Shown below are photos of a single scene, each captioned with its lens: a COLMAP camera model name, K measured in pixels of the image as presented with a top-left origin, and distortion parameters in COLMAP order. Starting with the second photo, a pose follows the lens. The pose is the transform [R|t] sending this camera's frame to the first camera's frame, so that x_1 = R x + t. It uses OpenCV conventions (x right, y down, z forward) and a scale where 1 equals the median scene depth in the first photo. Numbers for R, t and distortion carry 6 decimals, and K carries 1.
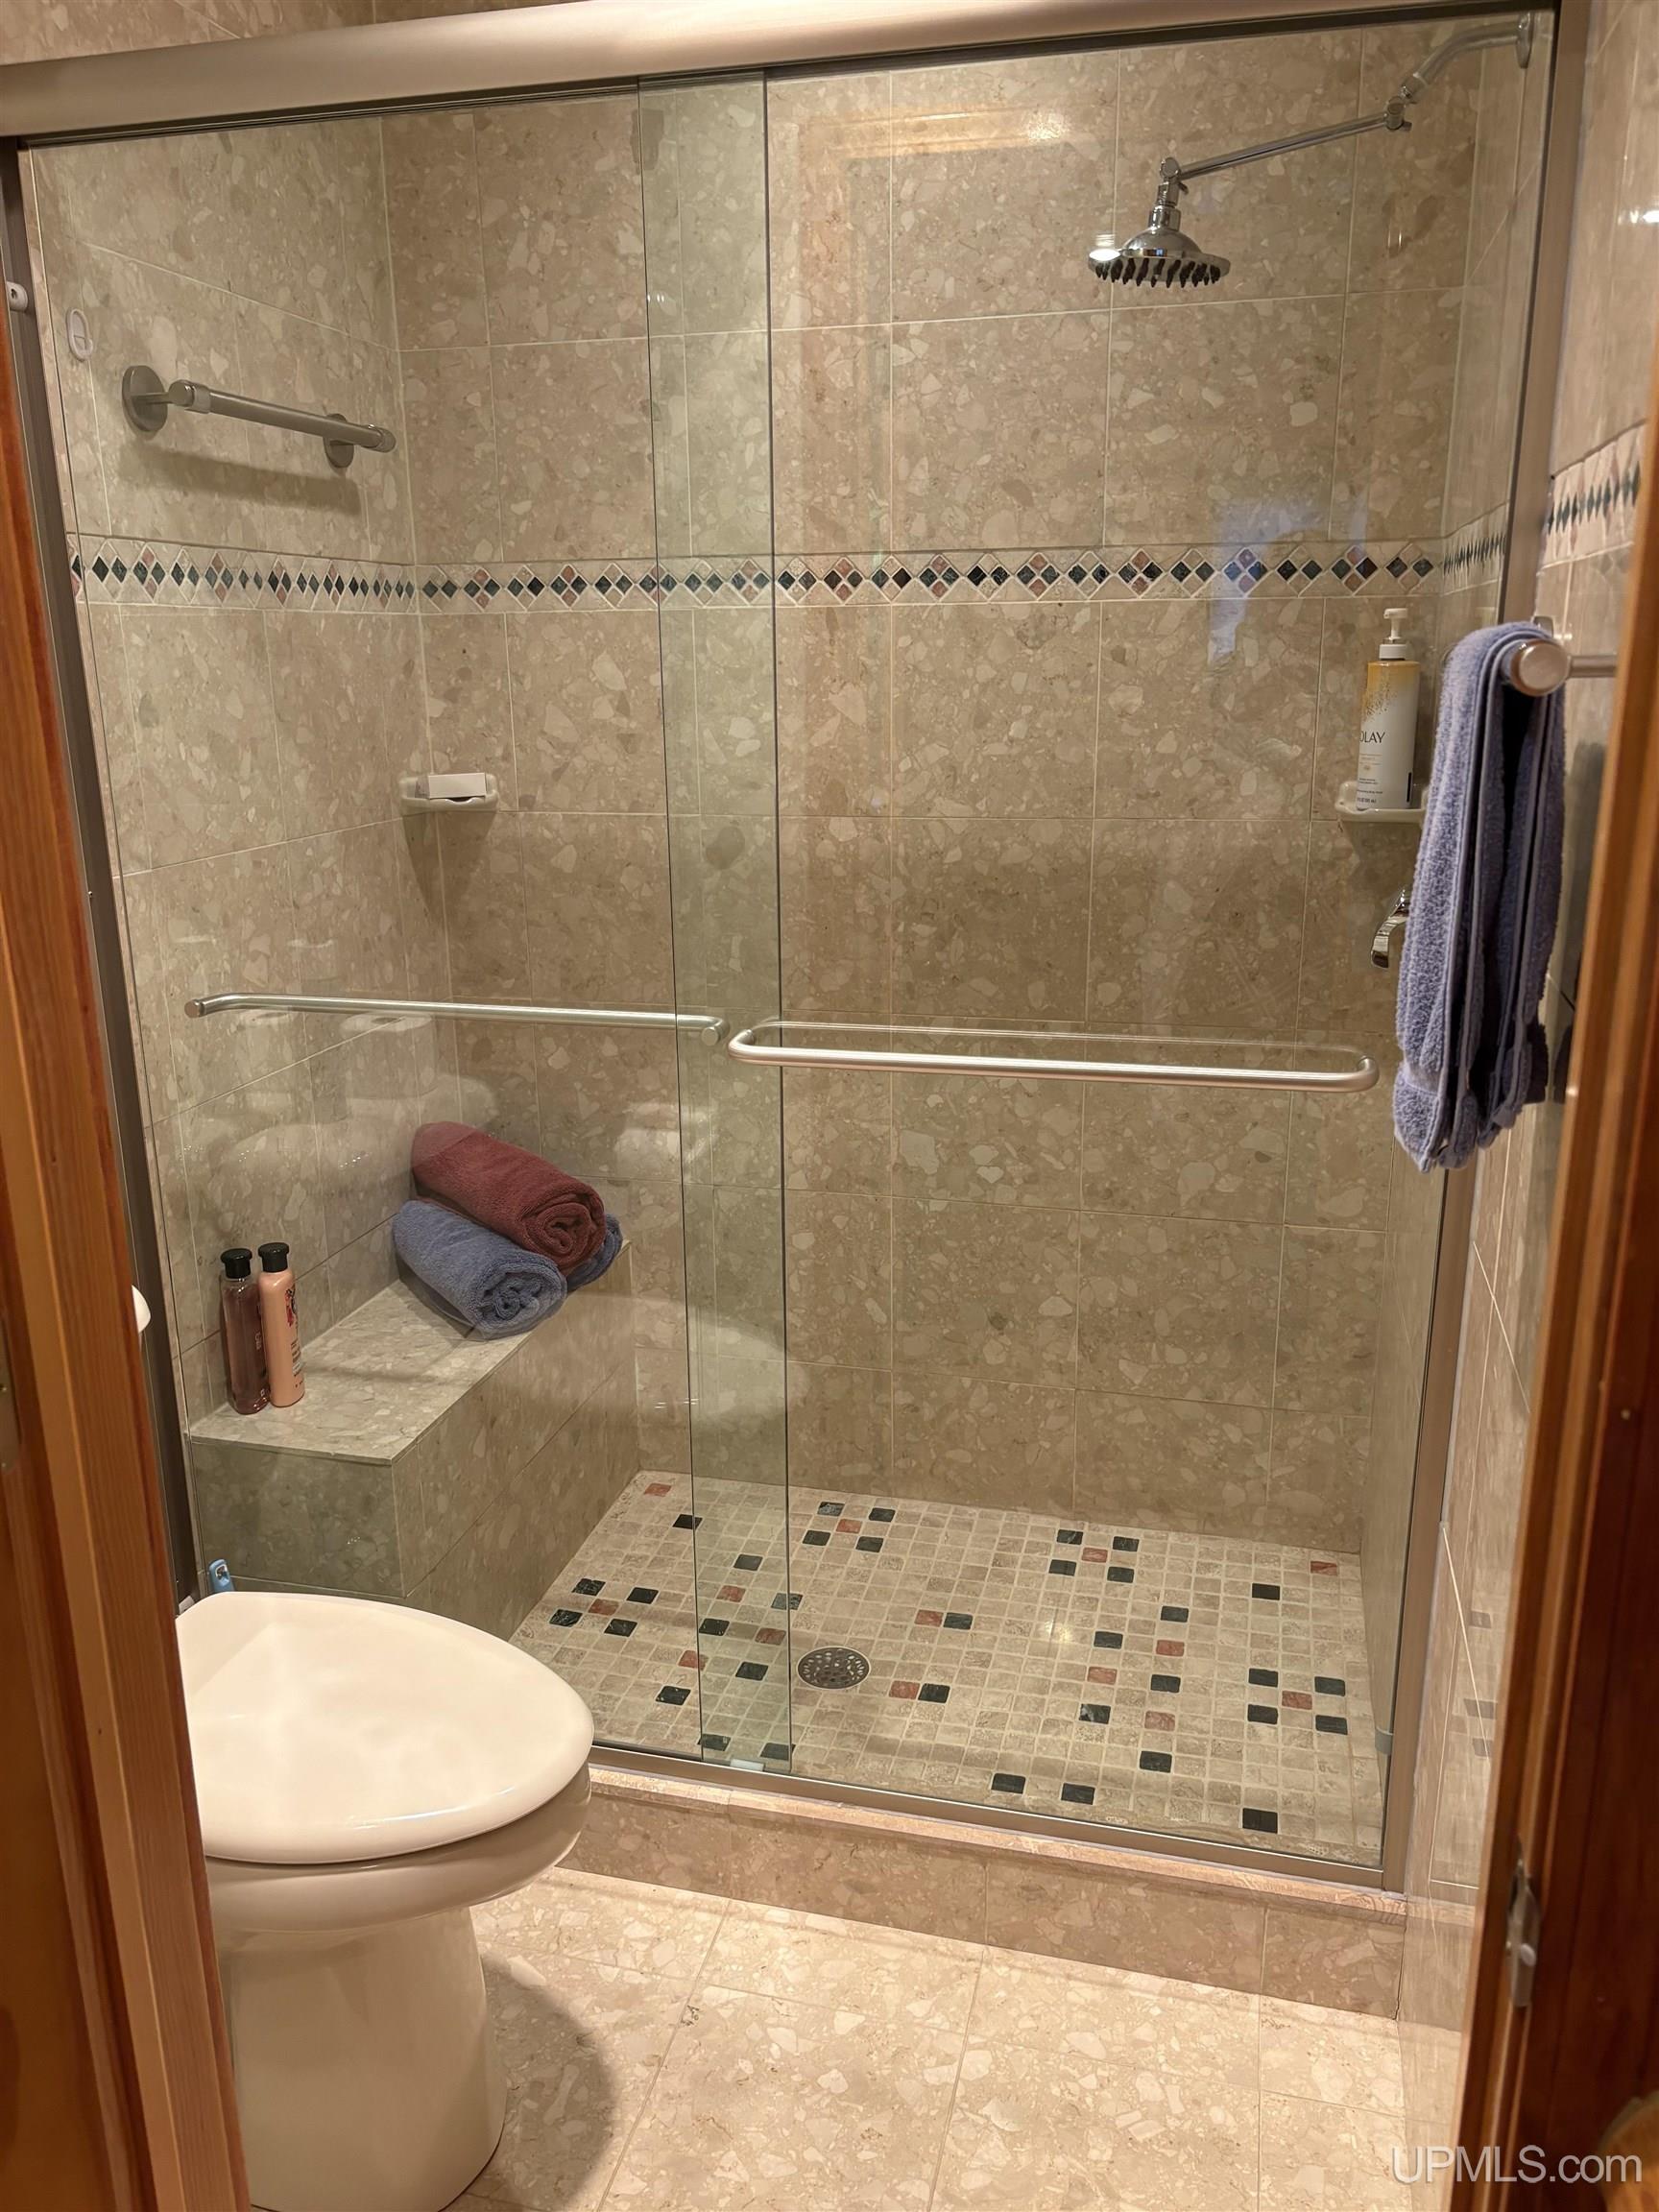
lens RADIAL K [[1684.2, 0, 825.2], [0, 1684.2, 1117.4], [0, 0, 1]] dist [0.050403, -0.058007]
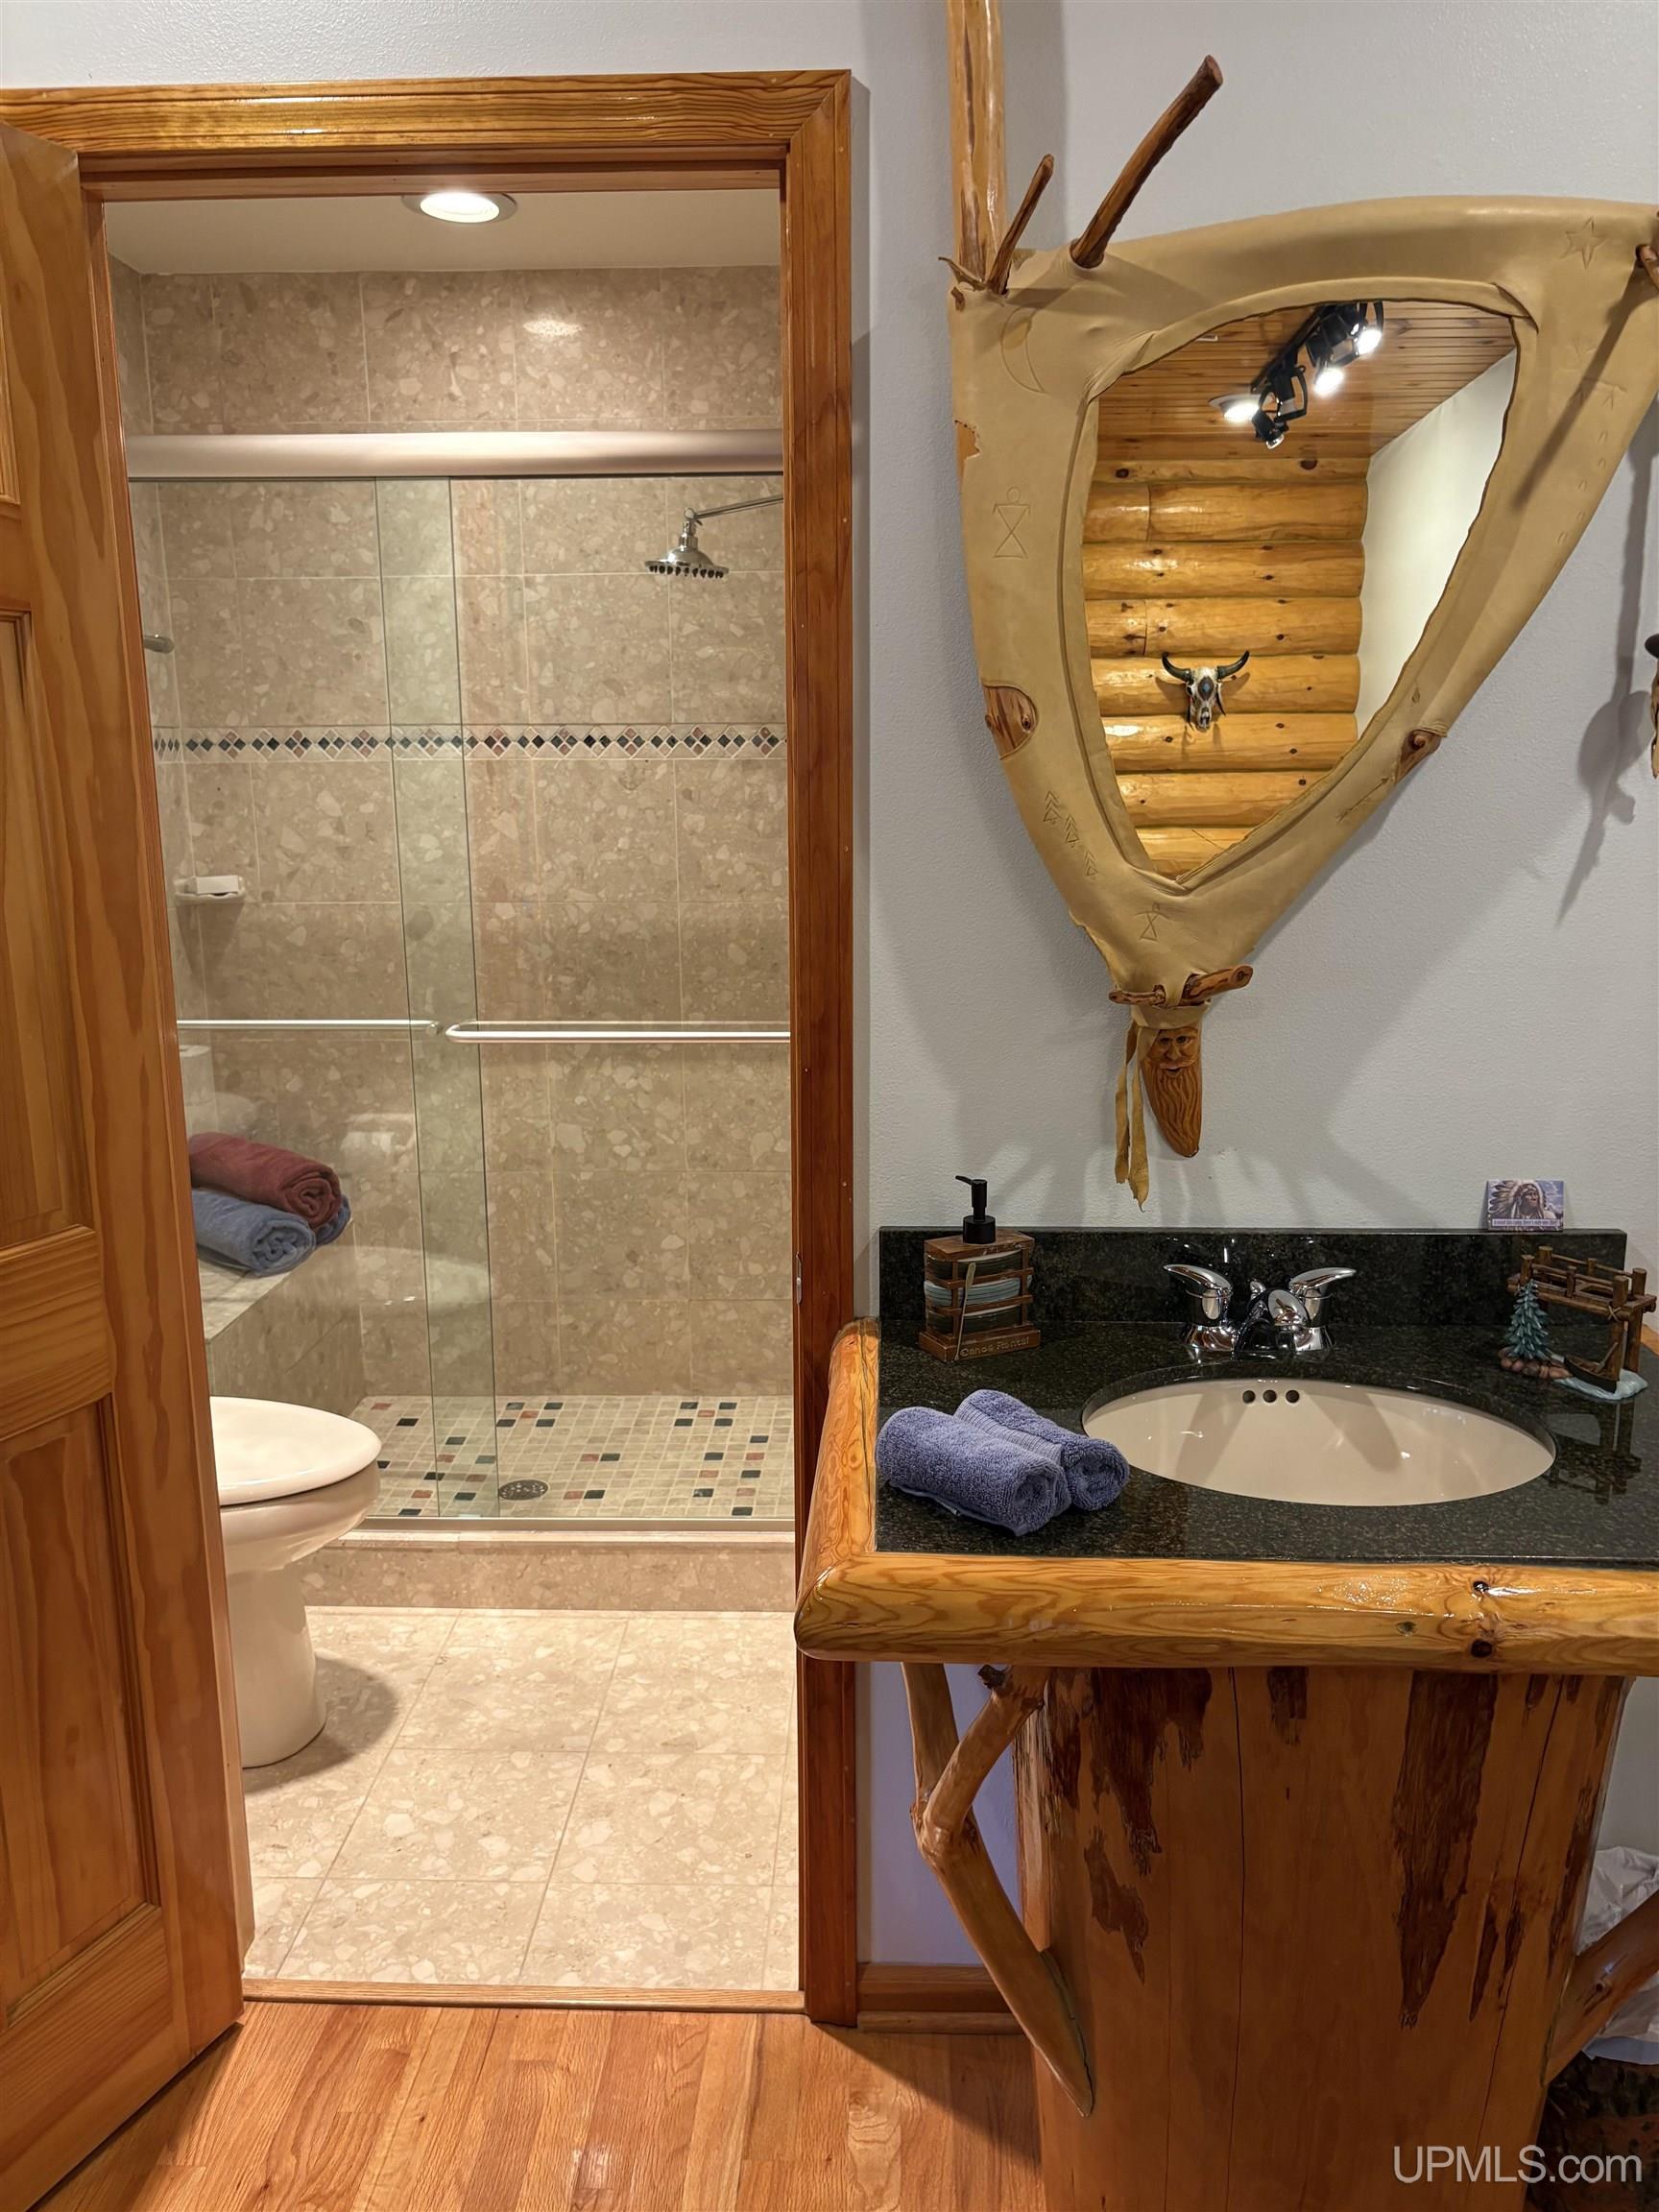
lens RADIAL K [[1684.2, 0, 845.1], [0, 1684.2, 1101.7], [0, 0, 1]] dist [0.050403, -0.058007]
pose [[0.975841, -0.040514, 0.214692, -0.022571], [0.055282, 0.996467, -0.063229, 0.099976], [-0.211372, 0.073570, 0.974633, -0.459350]]
